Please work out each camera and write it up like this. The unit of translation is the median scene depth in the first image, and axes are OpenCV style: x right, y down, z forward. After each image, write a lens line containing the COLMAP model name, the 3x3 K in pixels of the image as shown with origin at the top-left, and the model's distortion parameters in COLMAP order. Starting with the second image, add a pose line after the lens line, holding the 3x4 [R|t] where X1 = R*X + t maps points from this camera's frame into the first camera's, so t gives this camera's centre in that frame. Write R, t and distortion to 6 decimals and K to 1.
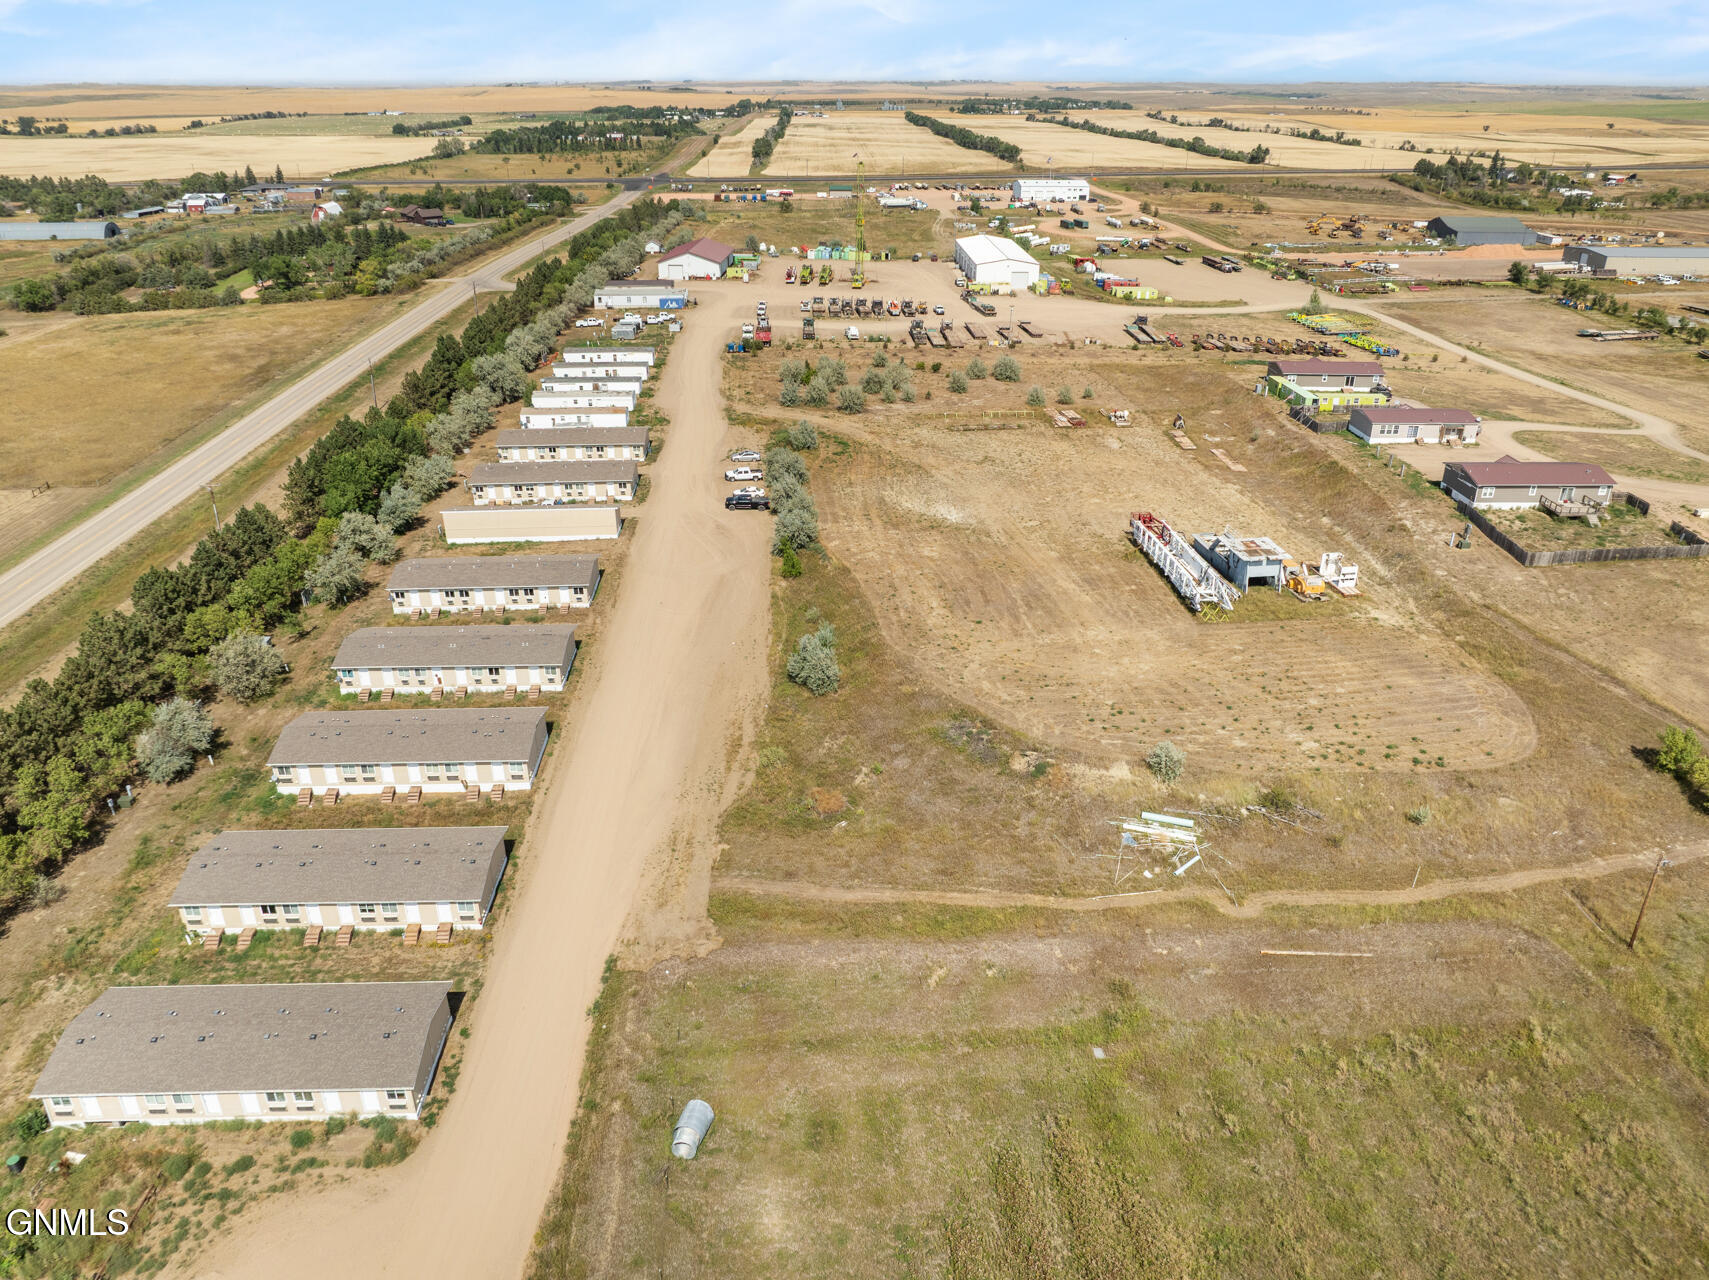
lens RADIAL K [[1212.8, 0, 854.5], [0, 1212.8, 640.0], [0, 0, 1]] dist [-0.083640, 0.069822]
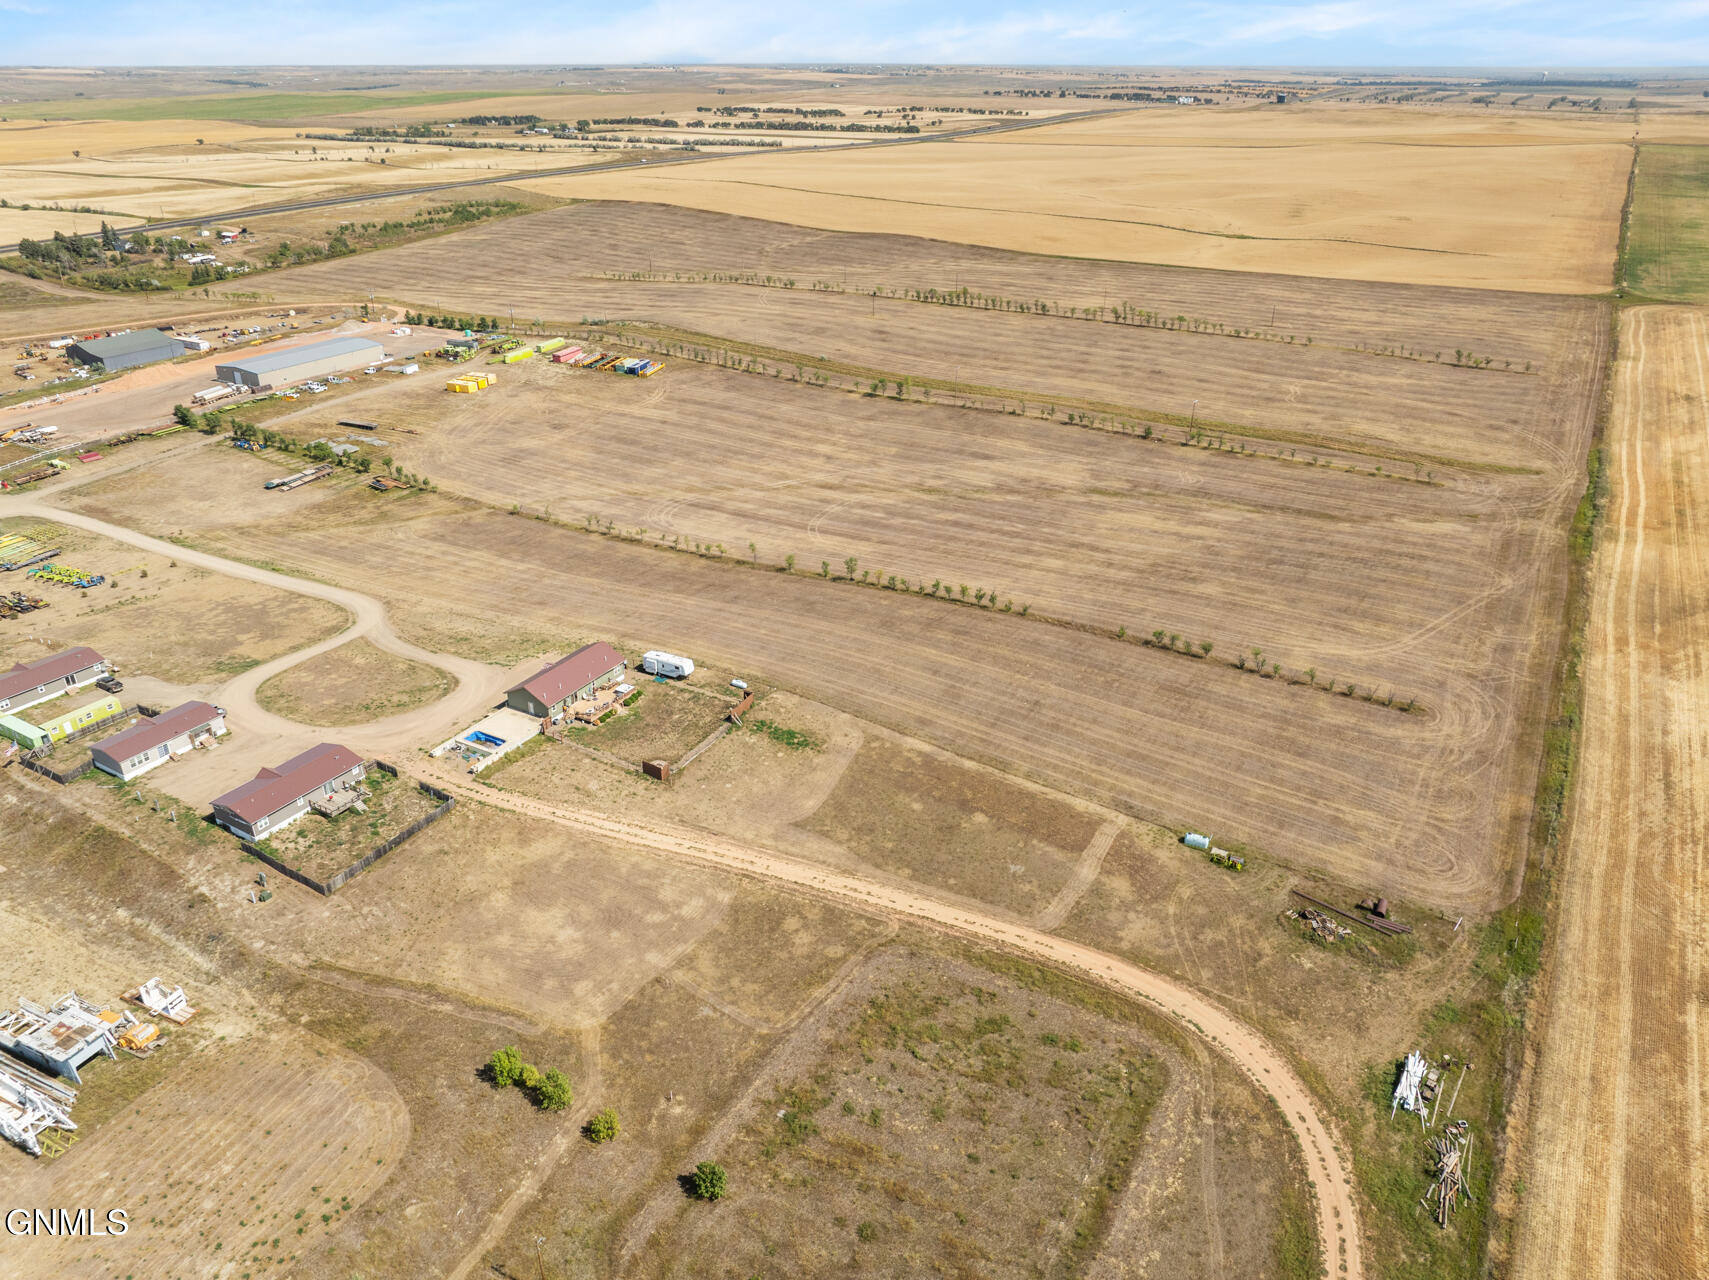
lens RADIAL K [[1248.3, 0, 854.5], [0, 1248.3, 640.0], [0, 0, 1]] dist [-0.082589, 0.057331]
pose [[0.549820, -0.371622, 0.748061, 0.059960], [0.361461, 0.913236, 0.188005, -0.241192], [-0.753023, 0.167026, 0.636442, -0.089160]]
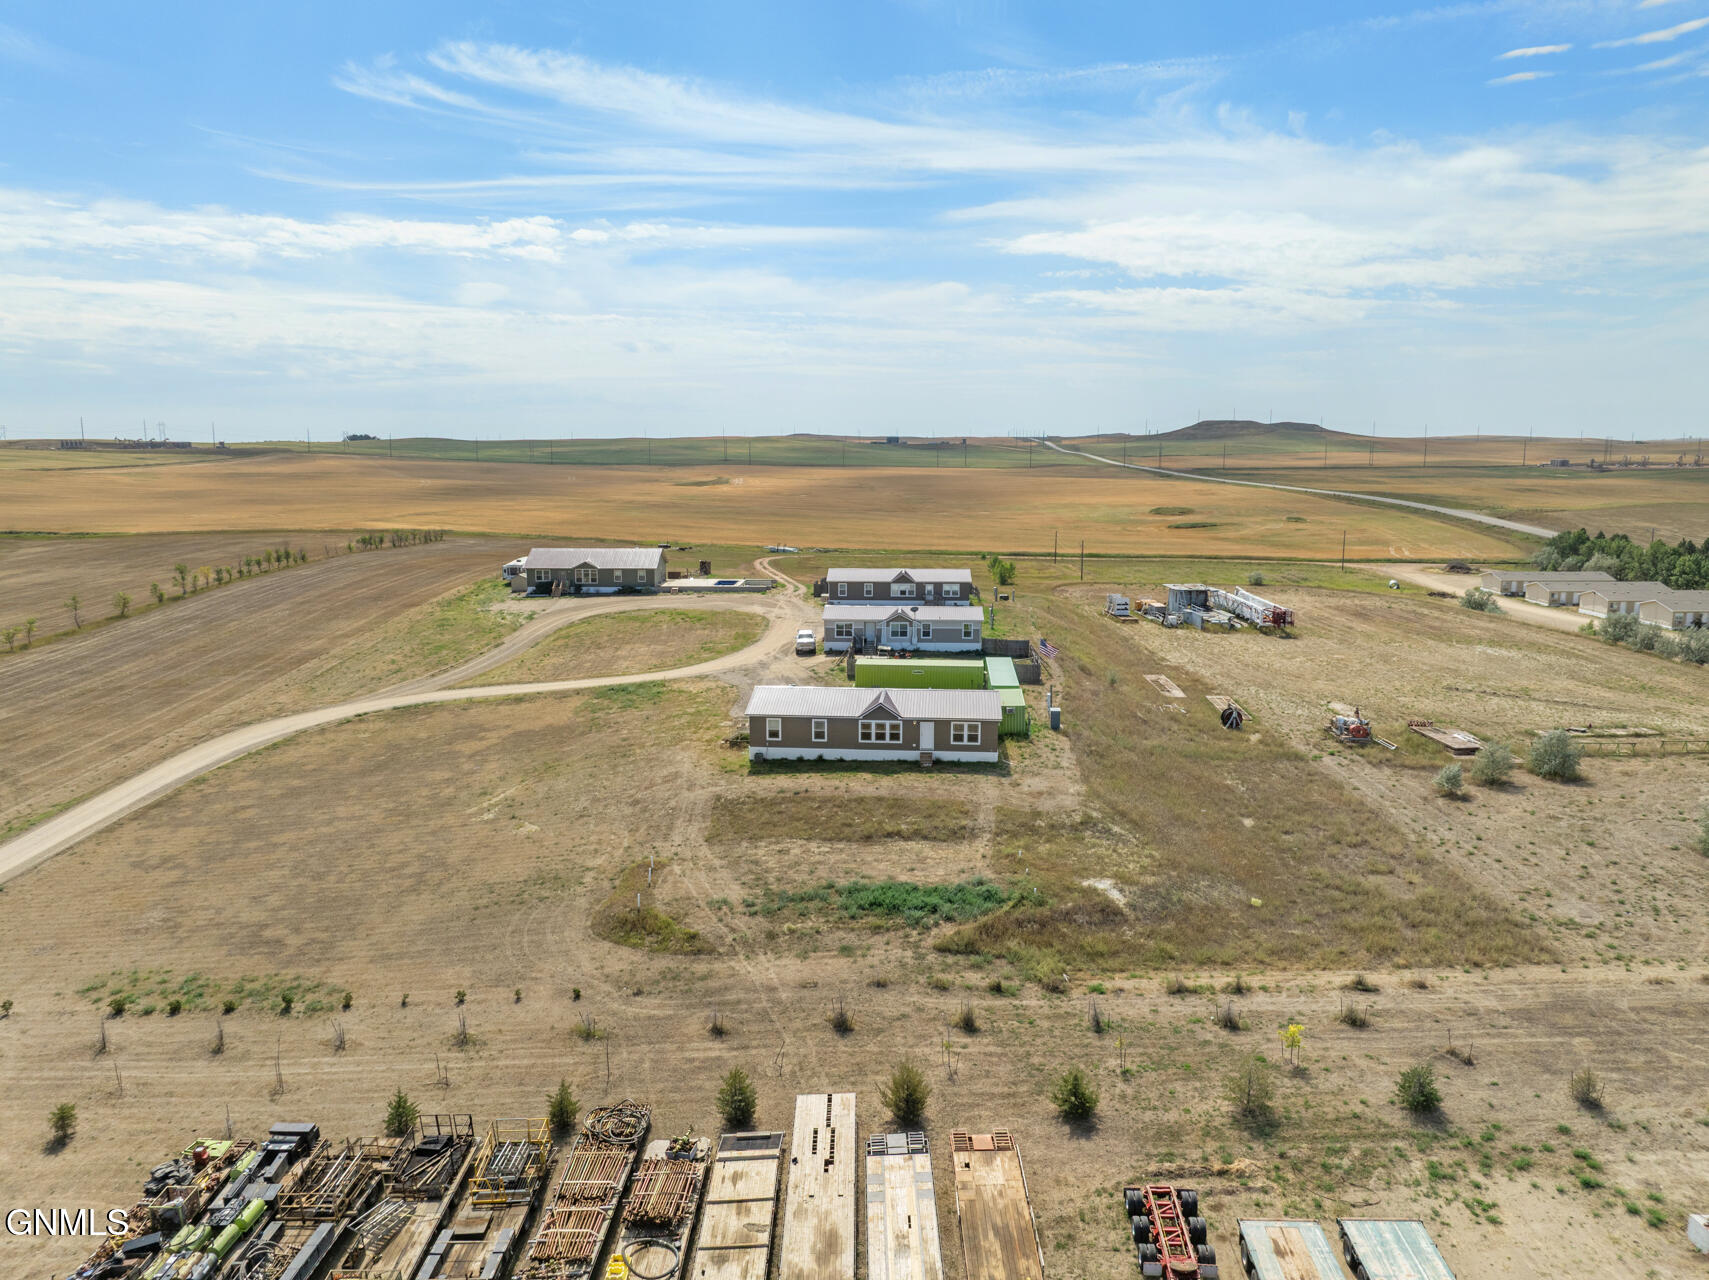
lens RADIAL K [[1212.8, 0, 854.5], [0, 1212.8, 640.0], [0, 0, 1]] dist [-0.083640, 0.069822]
pose [[-0.996310, -0.028064, 0.081105, 0.442570], [0.022385, 0.827344, 0.561249, -0.577496], [-0.082853, 0.560994, -0.823663, 1.589803]]
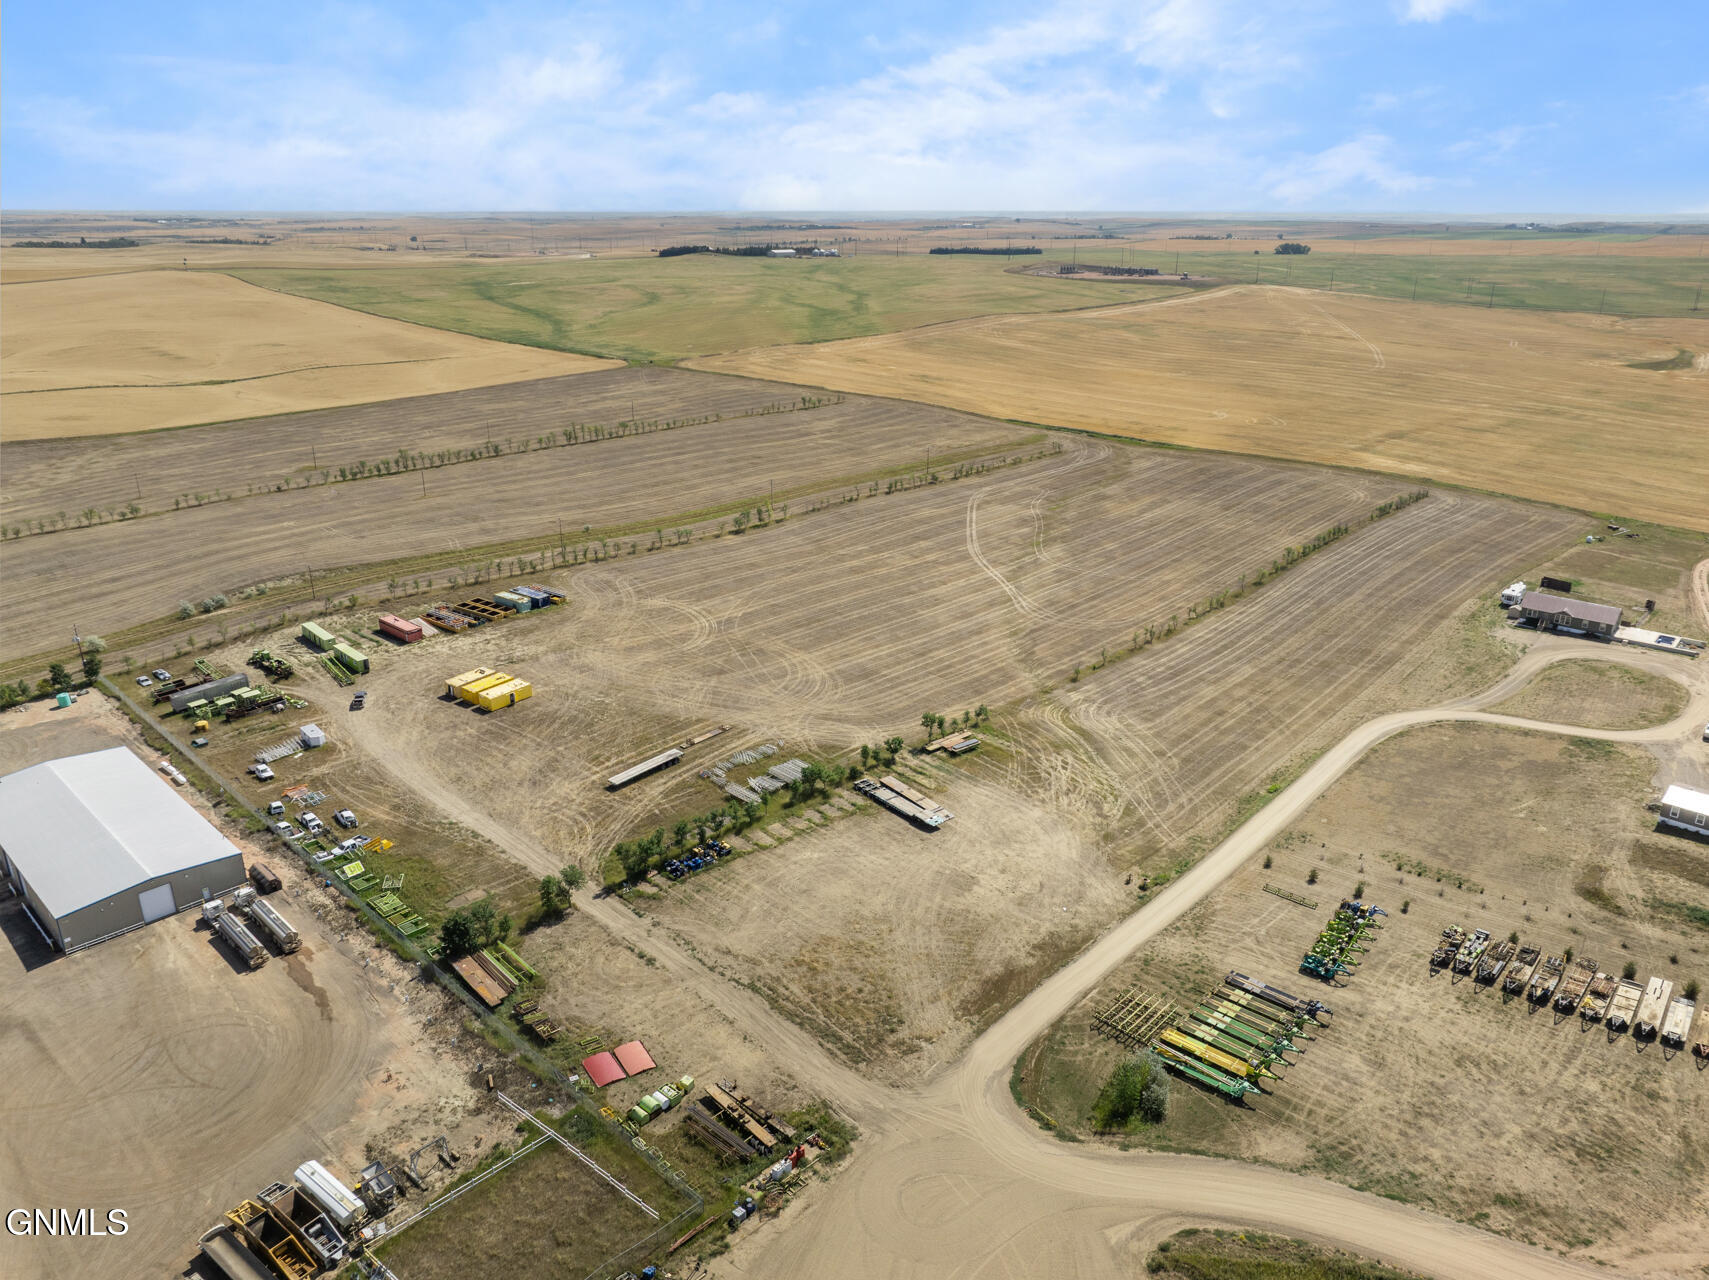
lens RADIAL K [[1212.8, 0, 854.5], [0, 1212.8, 640.0], [0, 0, 1]] dist [-0.083640, 0.069822]
pose [[-0.709057, -0.254444, 0.657644, 0.385086], [0.289736, 0.745139, 0.600683, -1.177011], [-0.642877, 0.616462, -0.454625, 2.016556]]
